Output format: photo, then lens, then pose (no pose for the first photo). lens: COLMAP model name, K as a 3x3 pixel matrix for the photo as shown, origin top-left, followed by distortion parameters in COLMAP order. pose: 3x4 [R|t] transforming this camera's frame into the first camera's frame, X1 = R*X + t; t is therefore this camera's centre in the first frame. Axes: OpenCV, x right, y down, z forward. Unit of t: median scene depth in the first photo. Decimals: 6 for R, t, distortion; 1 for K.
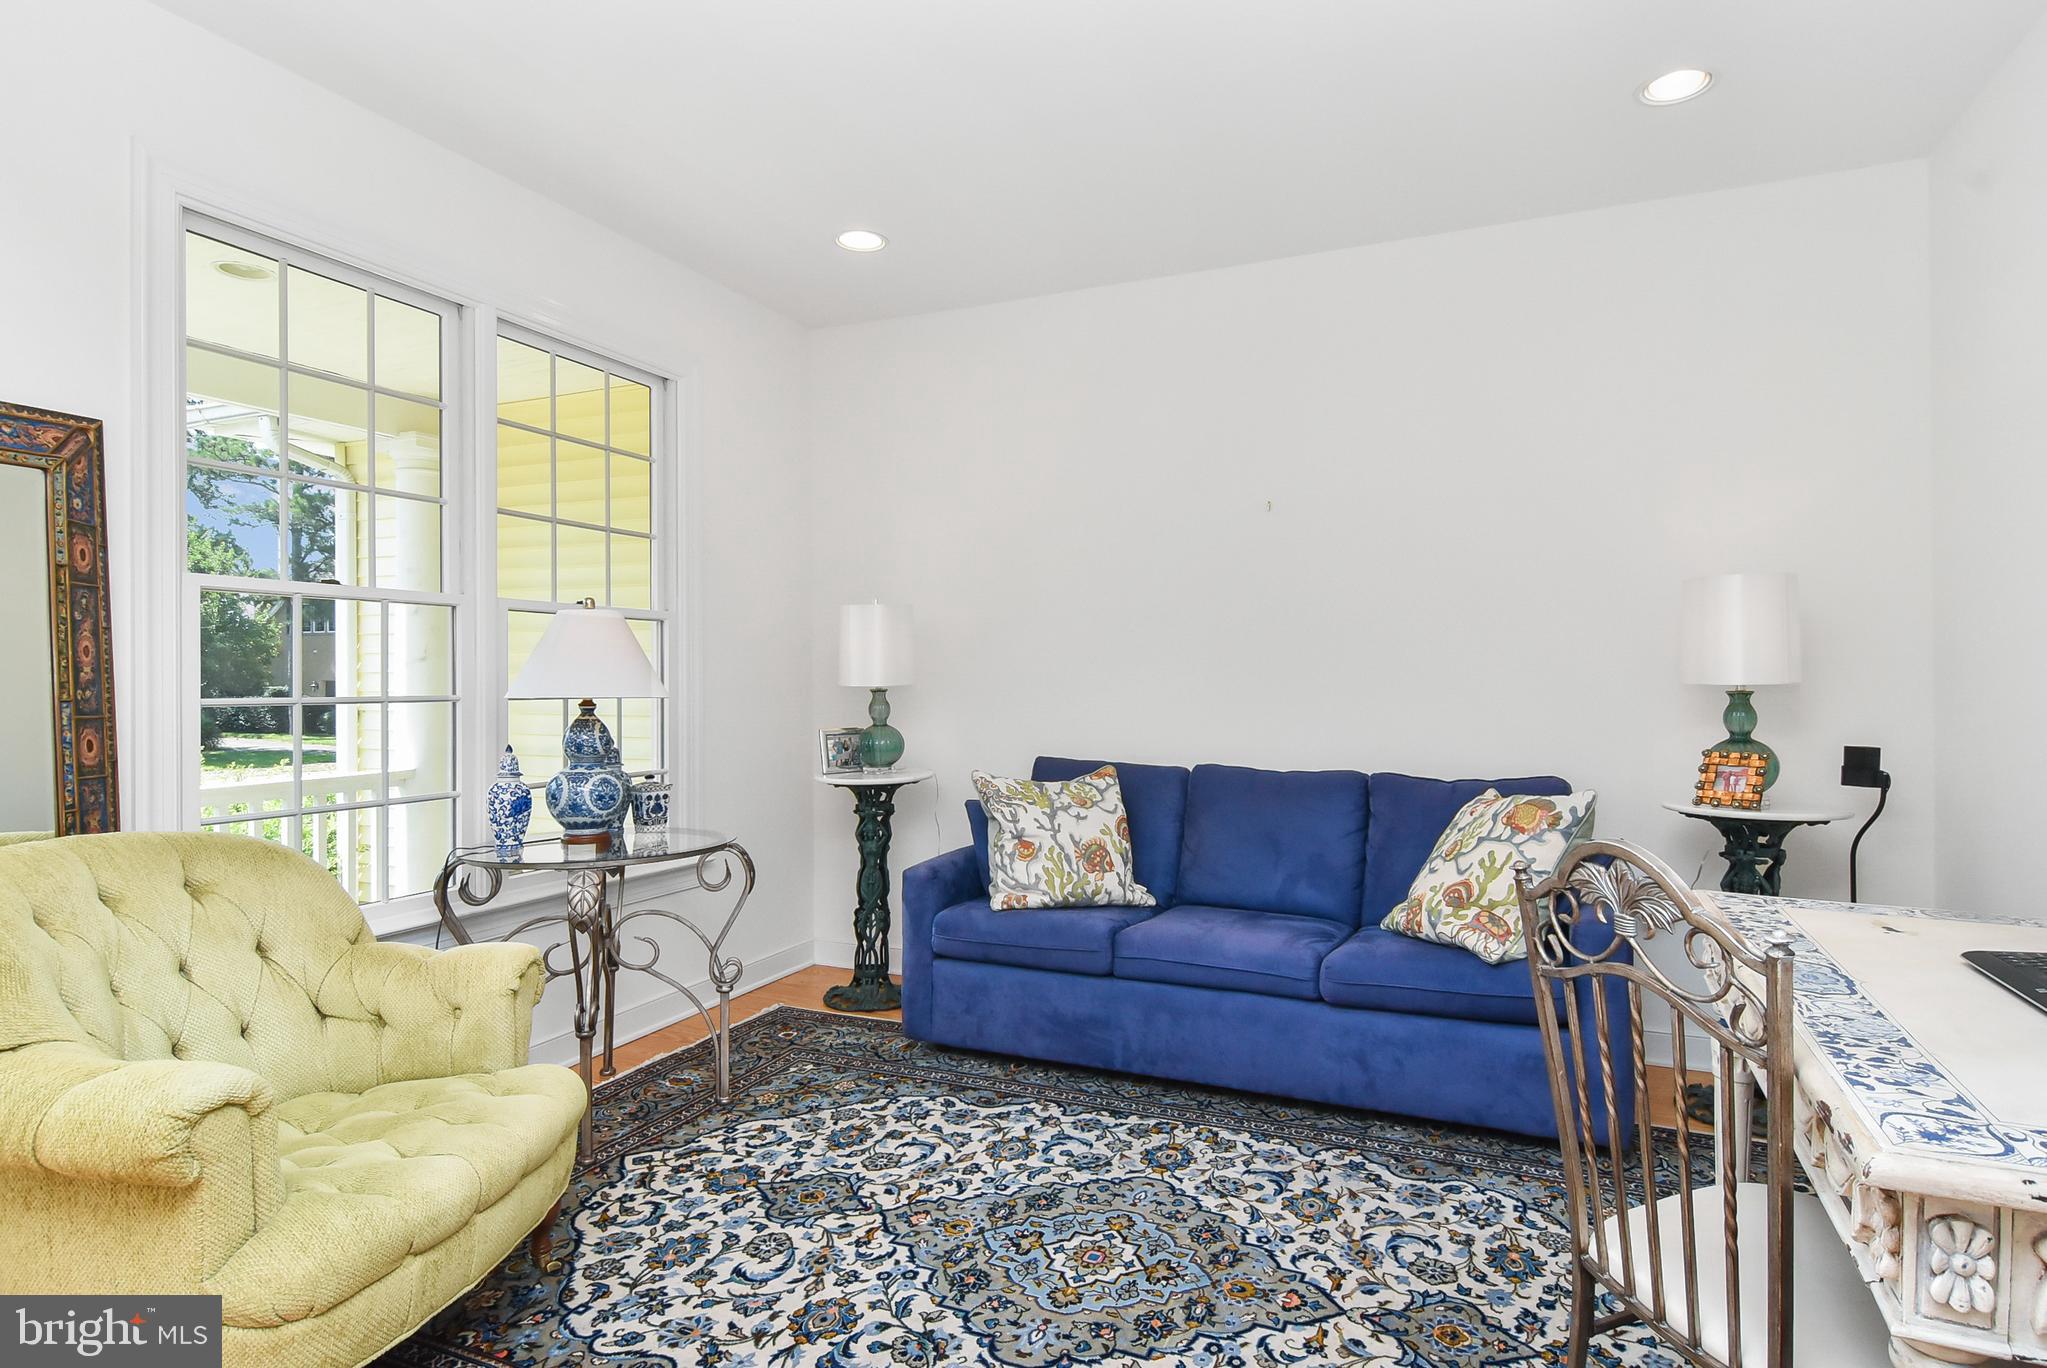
lens RADIAL K [[1105.4, 0, 1026.9], [0, 1105.4, 682.7], [0, 0, 1]] dist [0.008823, -0.009833]
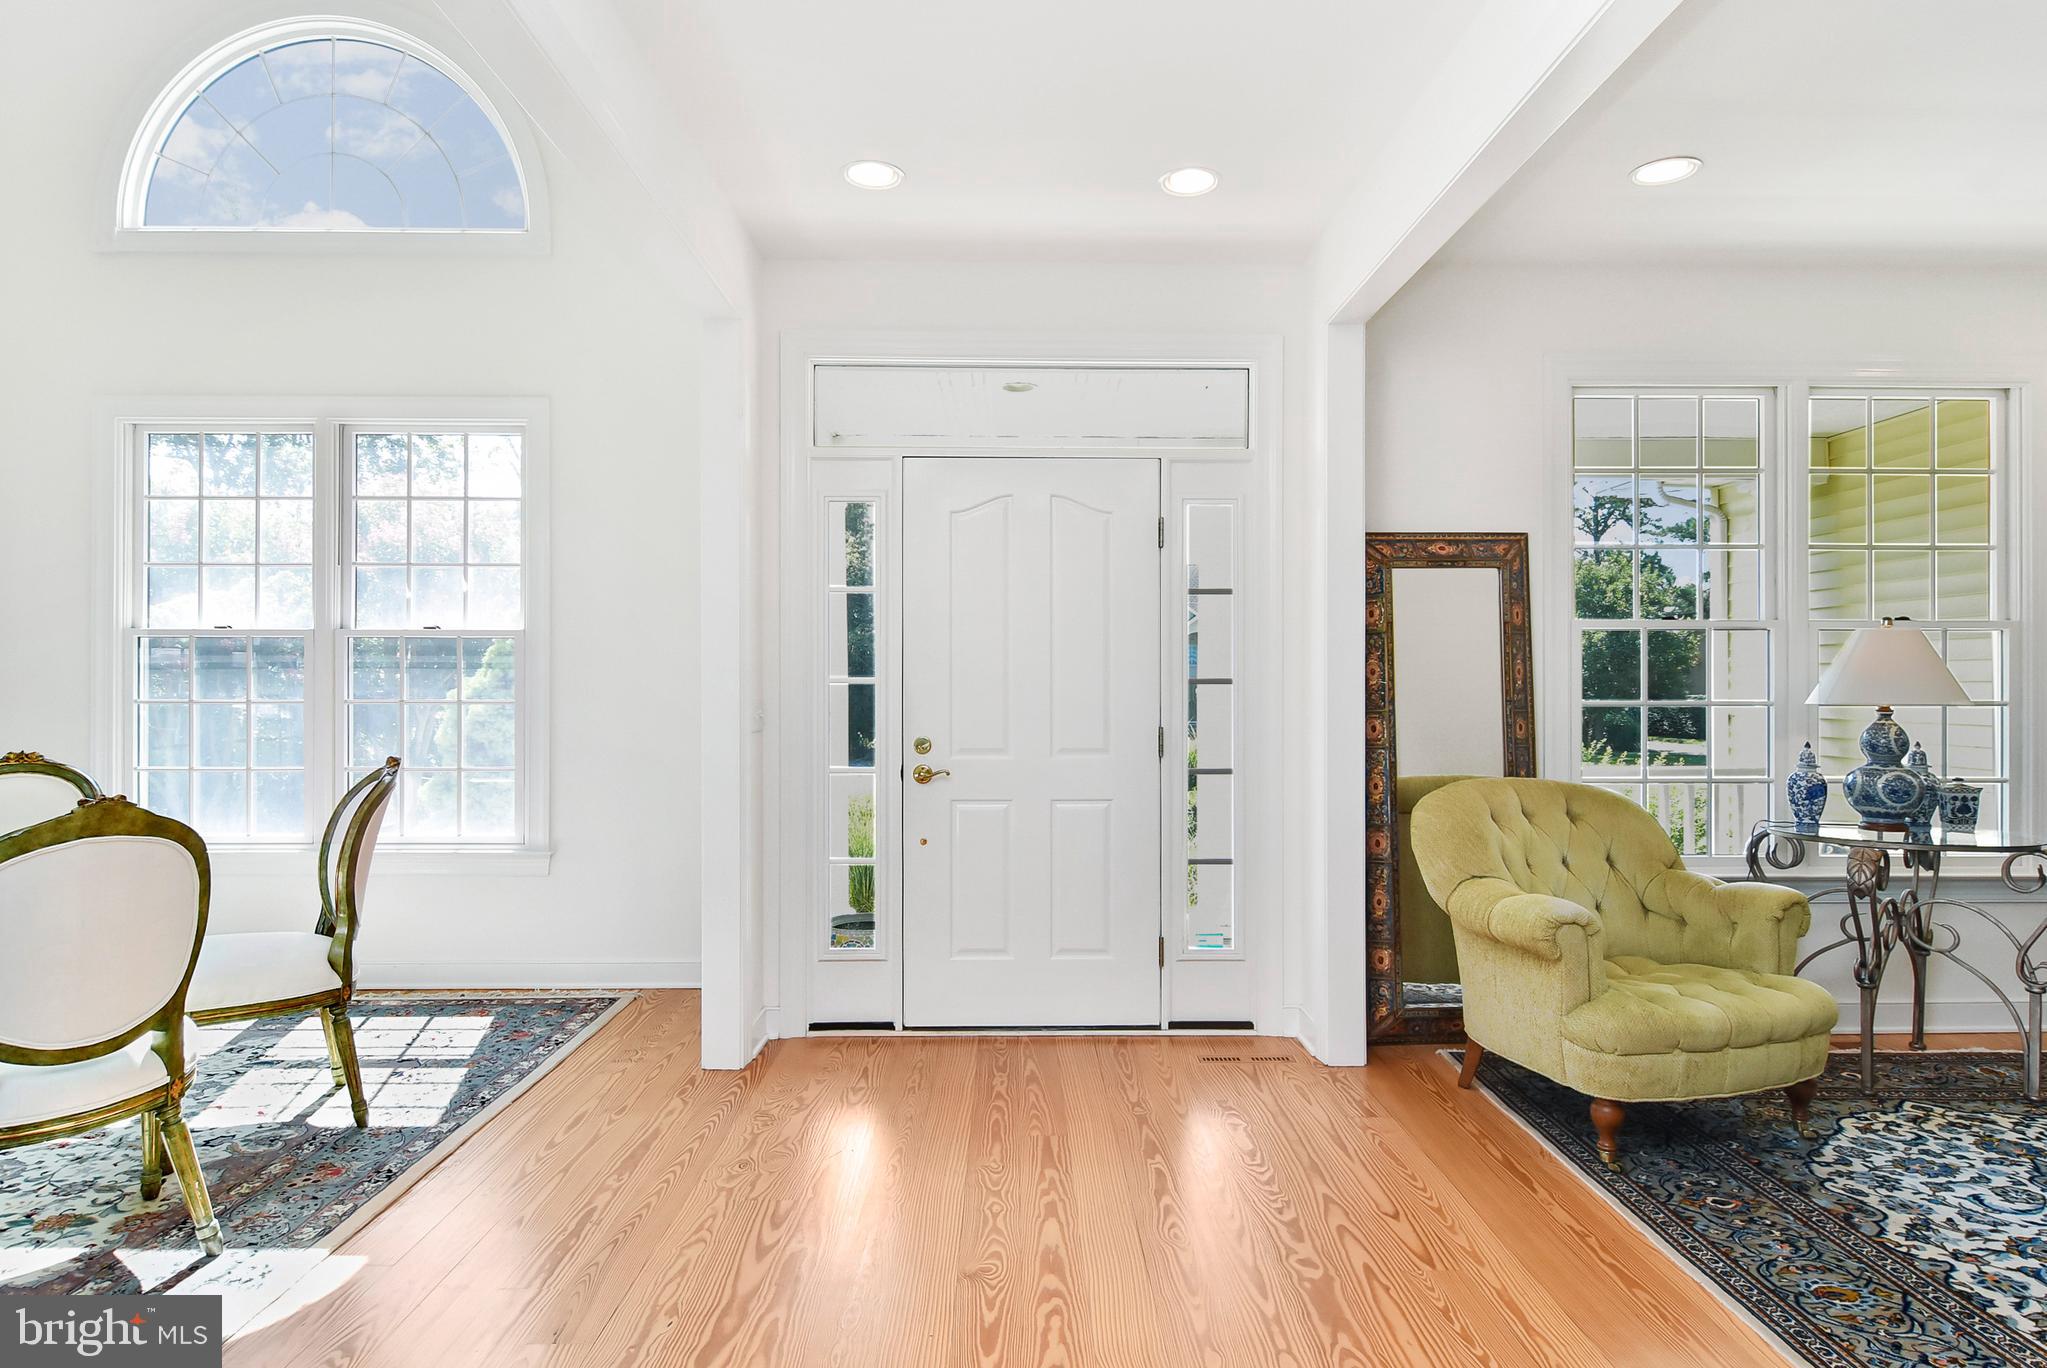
lens RADIAL K [[1105.4, 0, 1026.9], [0, 1105.4, 682.7], [0, 0, 1]] dist [0.008823, -0.009833]
pose [[0.414447, -0.003849, -0.910066, 0.343390], [-0.003458, 0.999977, -0.005804, 0.000760], [0.910067, 0.005552, 0.414424, -0.350989]]
